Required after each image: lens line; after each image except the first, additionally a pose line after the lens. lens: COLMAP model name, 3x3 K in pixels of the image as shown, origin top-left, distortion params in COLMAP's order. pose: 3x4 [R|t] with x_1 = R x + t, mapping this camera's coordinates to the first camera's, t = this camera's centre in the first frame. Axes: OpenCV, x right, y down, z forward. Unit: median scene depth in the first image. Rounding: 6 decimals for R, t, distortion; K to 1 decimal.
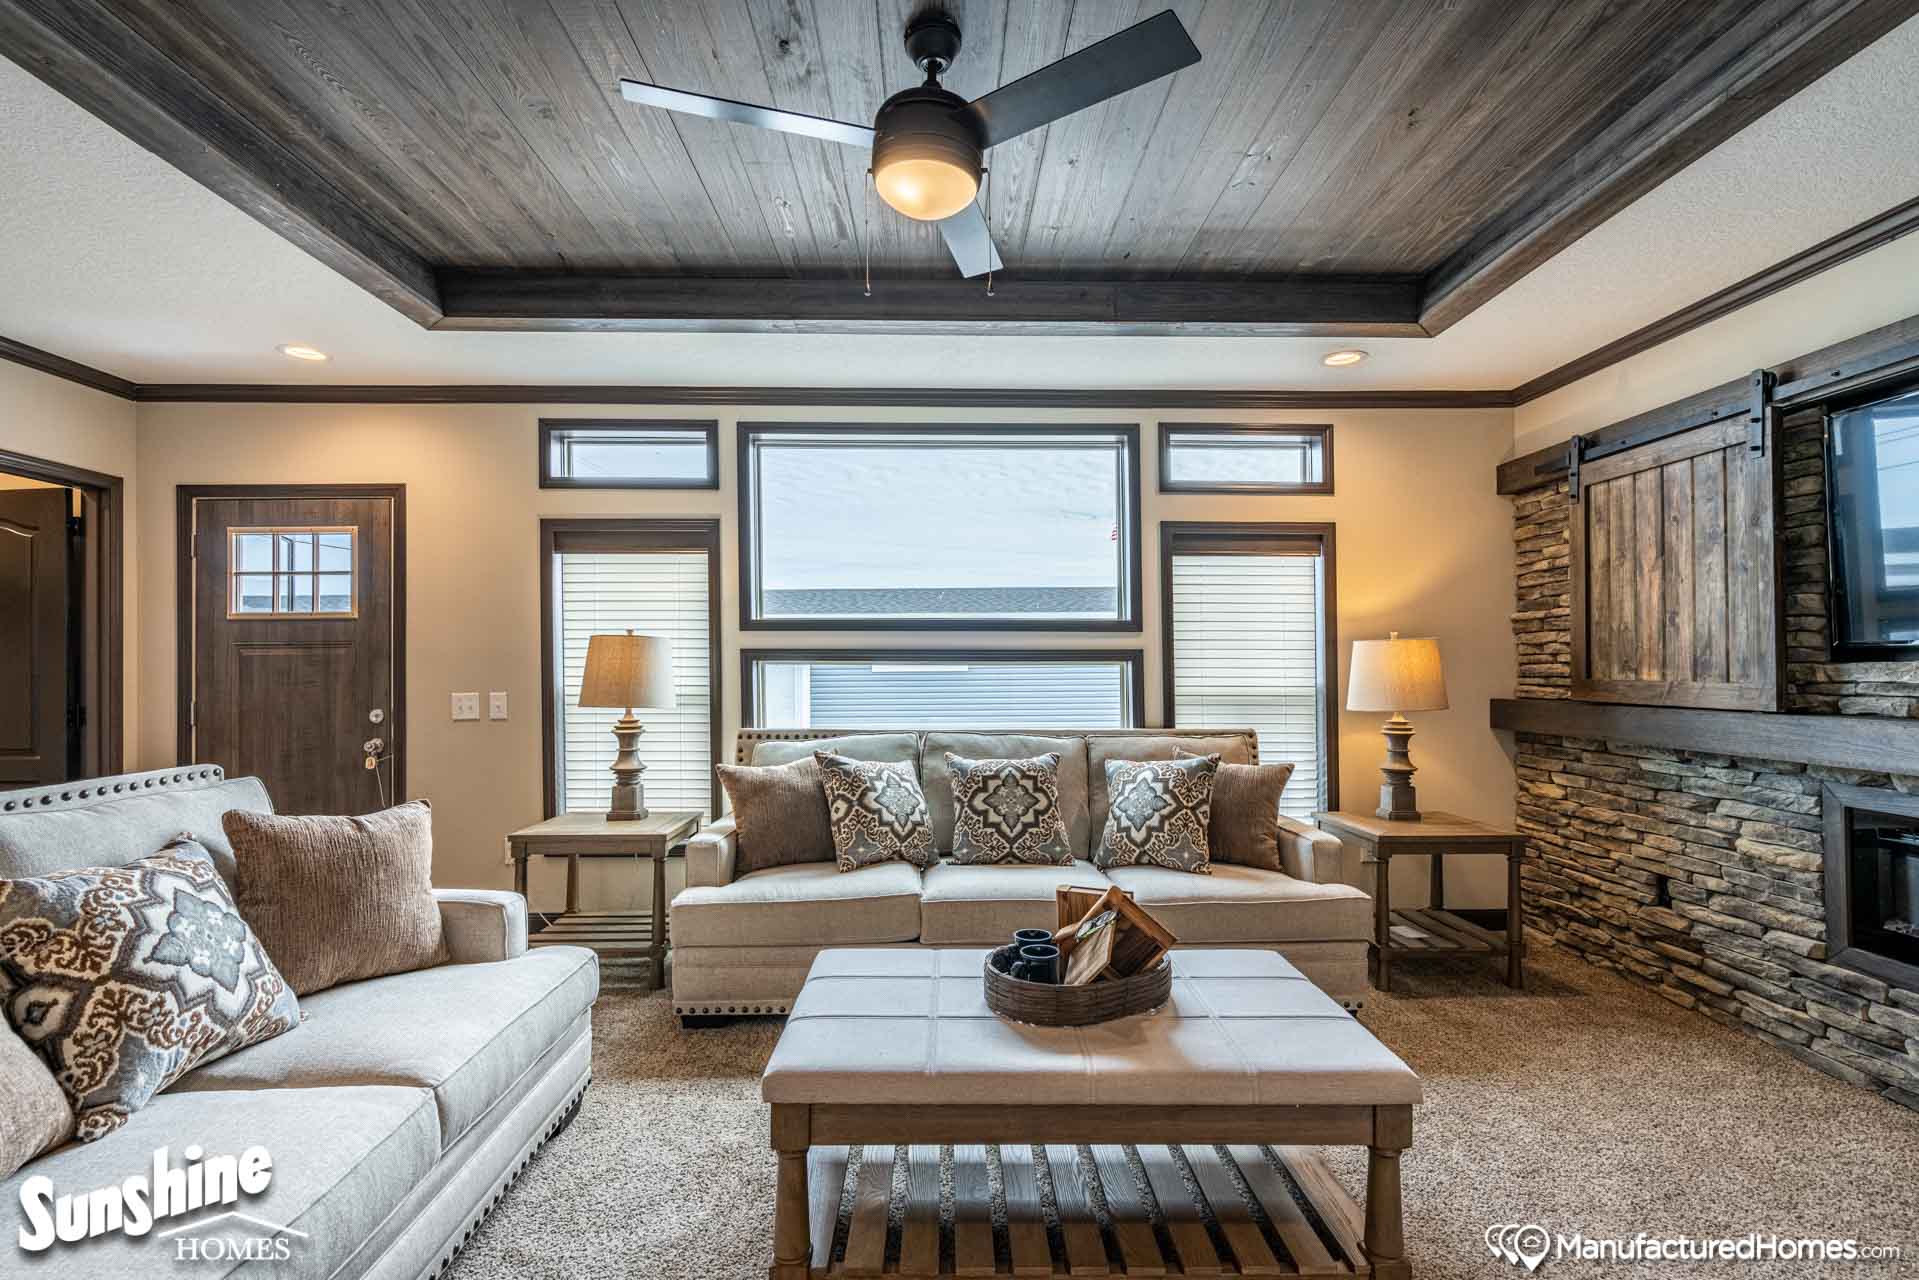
lens RADIAL K [[895.1, 0, 962.7], [0, 895.1, 654.8], [0, 0, 1]] dist [0.001454, 0.000378]
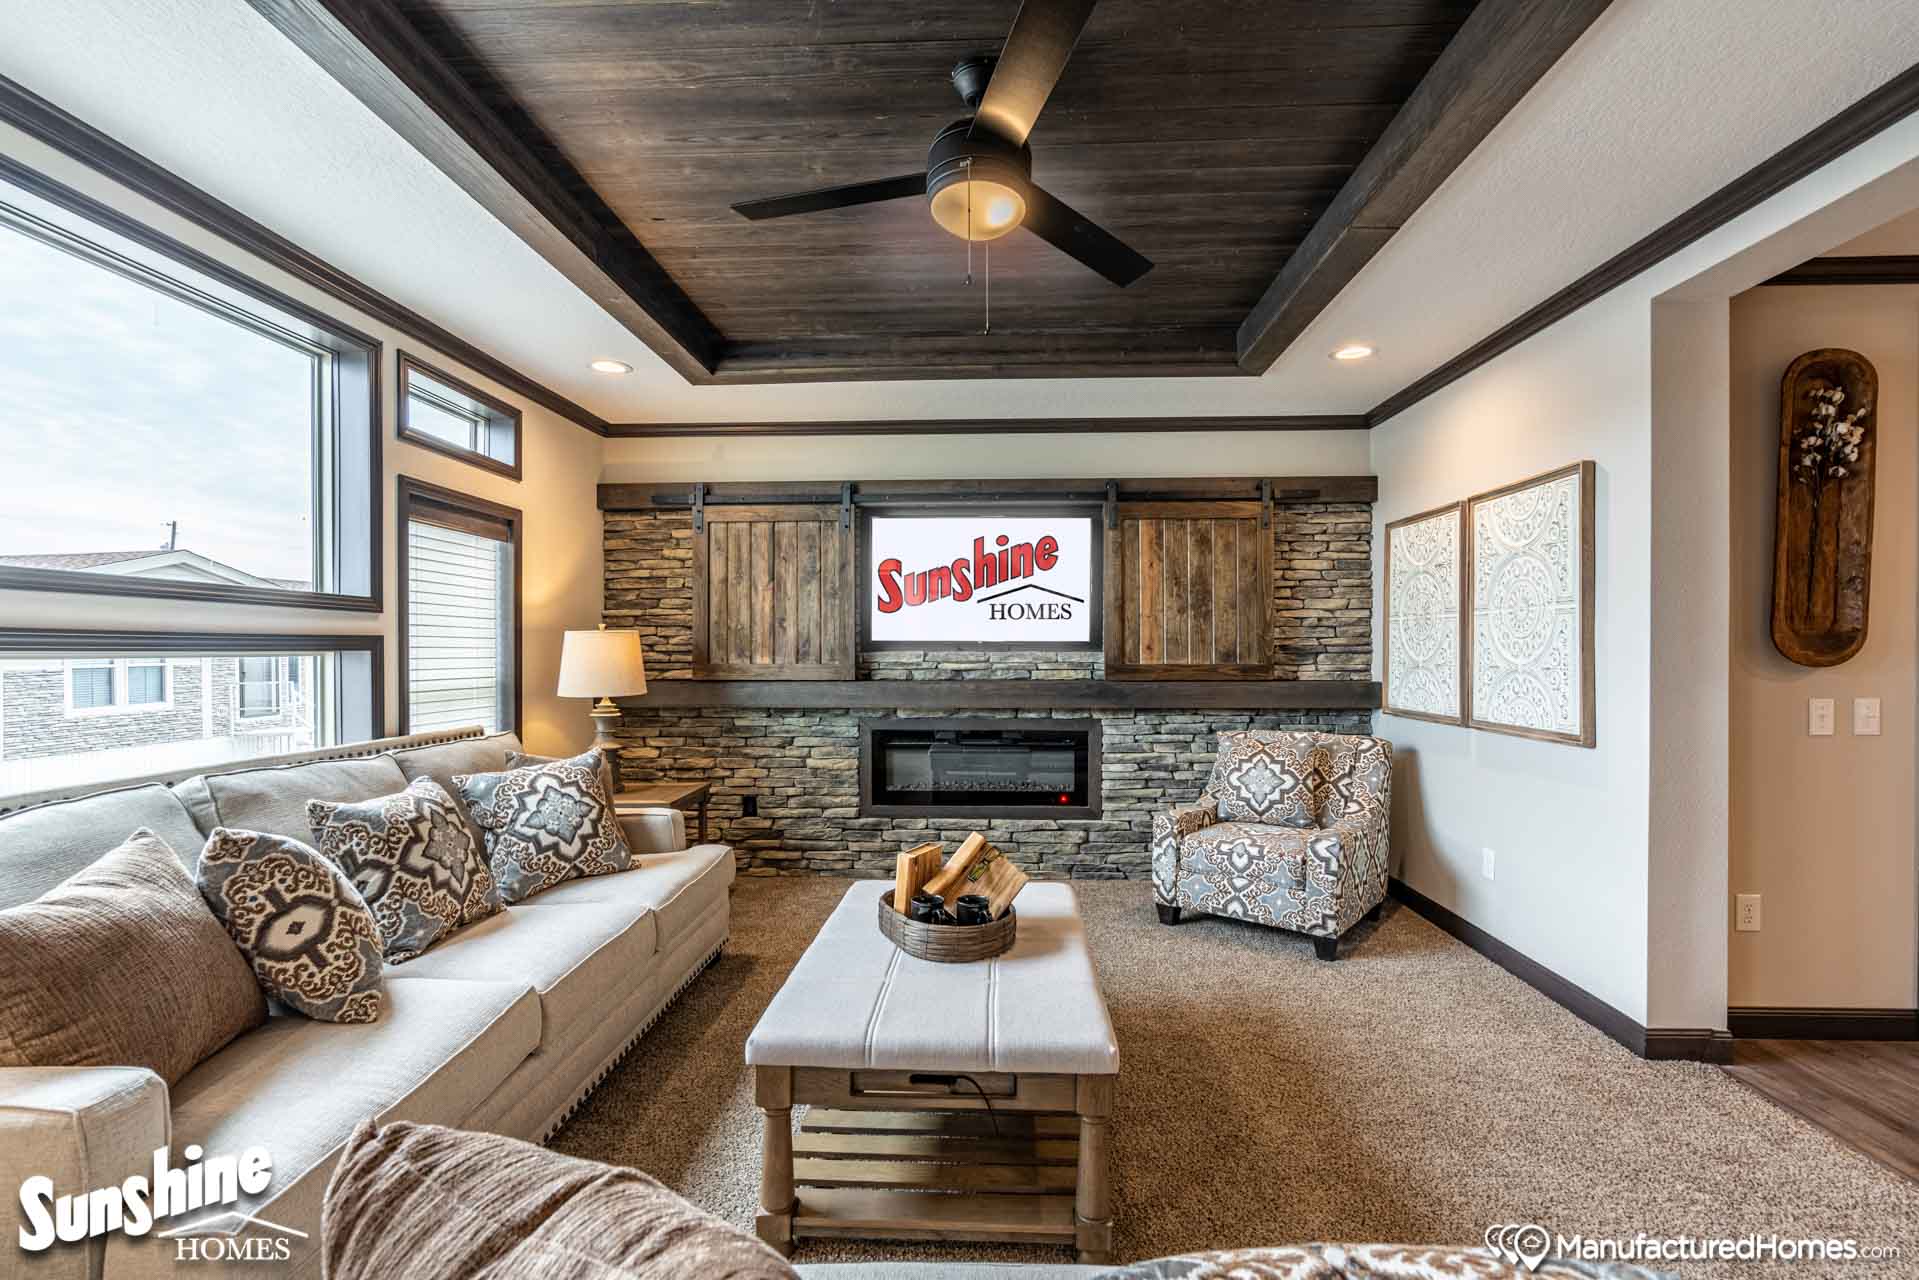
lens RADIAL K [[867.9, 0, 958.3], [0, 867.9, 643.2], [0, 0, 1]] dist [-0.001777, 0.000562]
pose [[0.073576, 0.006719, 0.997267, -0.593076], [-0.010674, 0.999925, -0.005950, -0.000182], [-0.997233, -0.010207, 0.073642, 0.524146]]
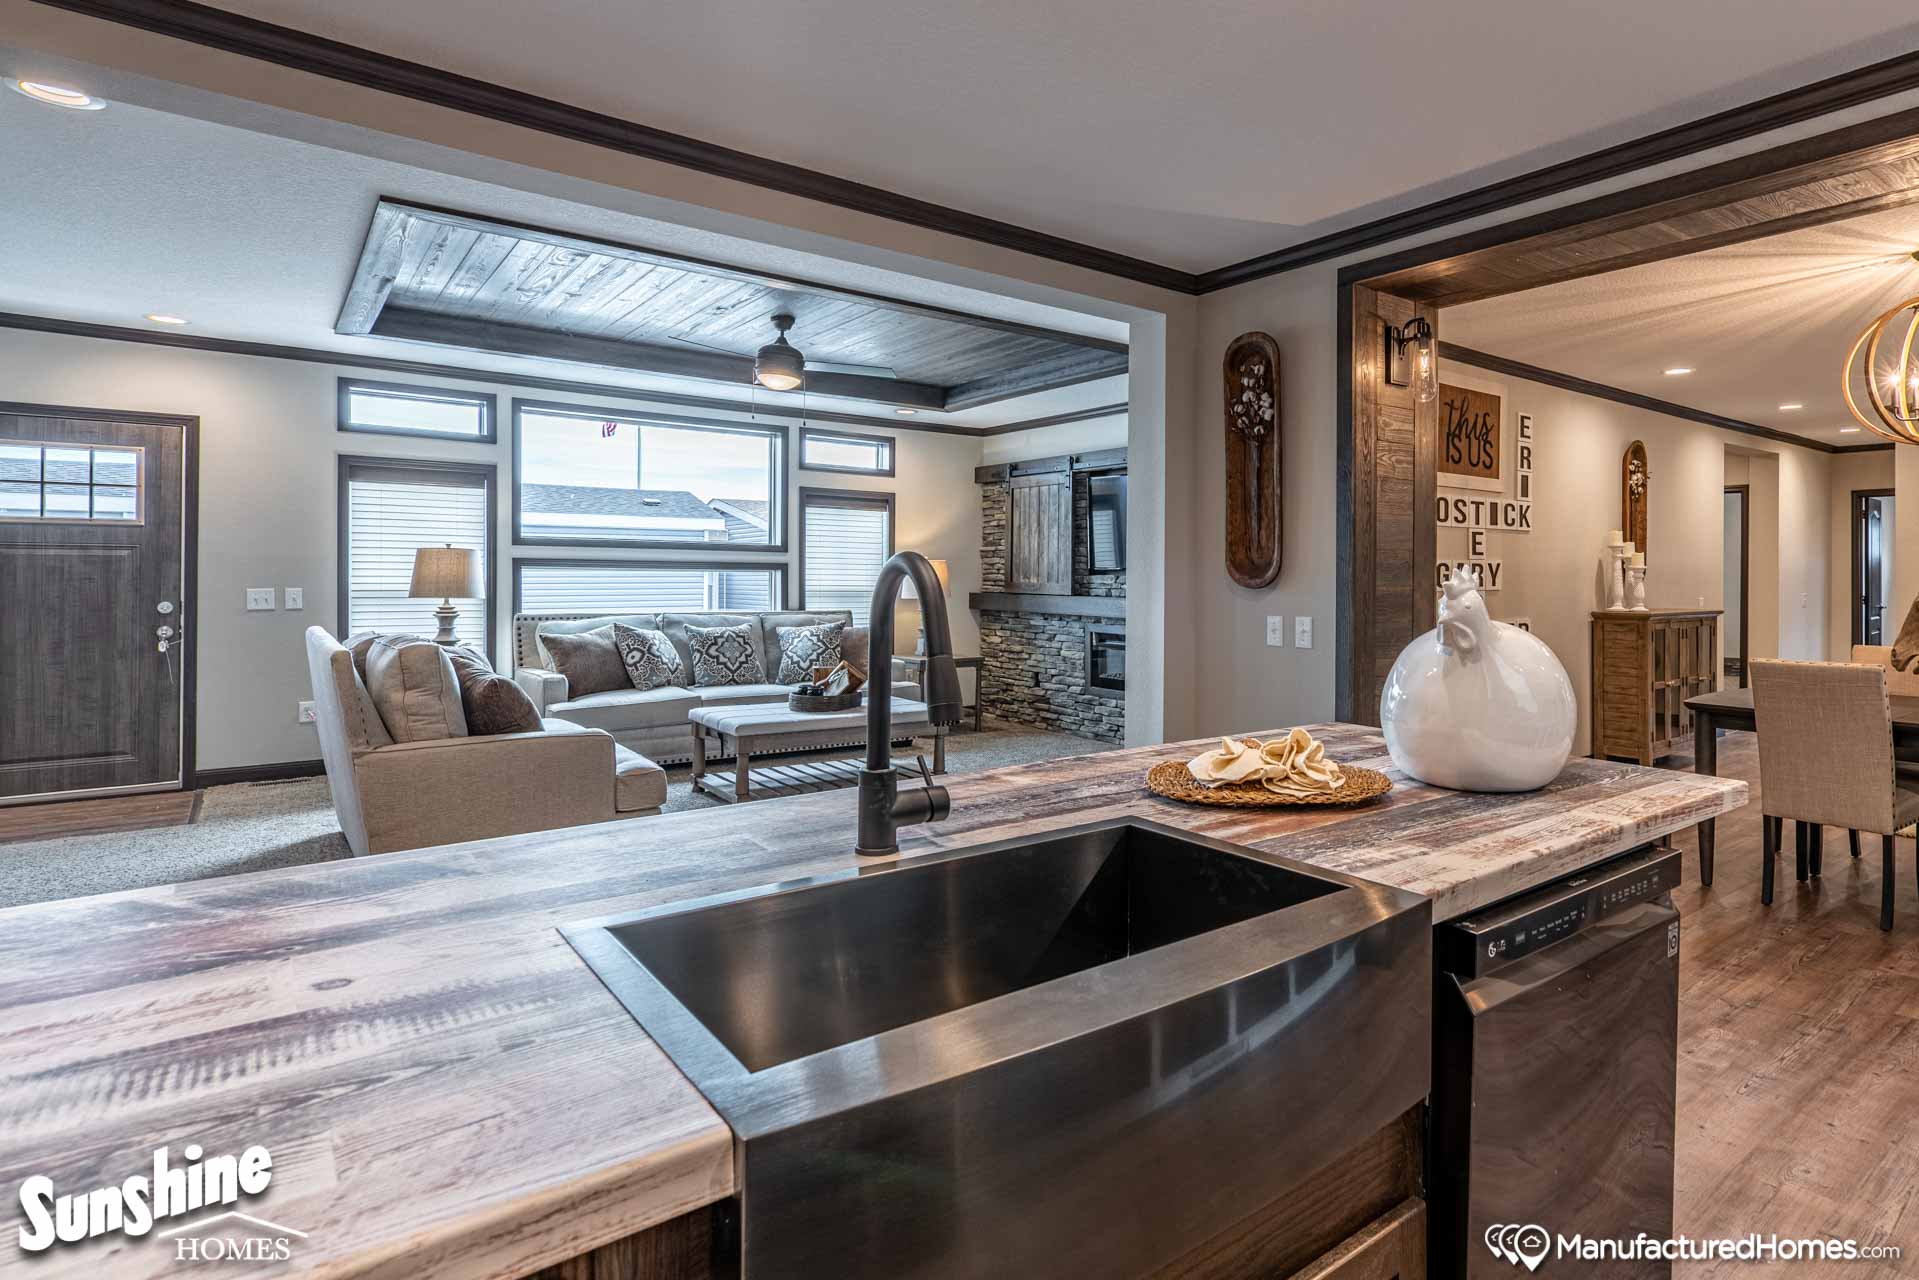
lens RADIAL K [[1009.8, 0, 1102.3], [0, 1009.8, 569.8], [0, 0, 1]] dist [-0.002133, -0.000236]
pose [[0.783658, 0.013386, 0.621048, -0.584924], [-0.019446, 0.999806, 0.002987, -0.012083], [-0.620888, -0.014418, 0.783766, -0.957562]]
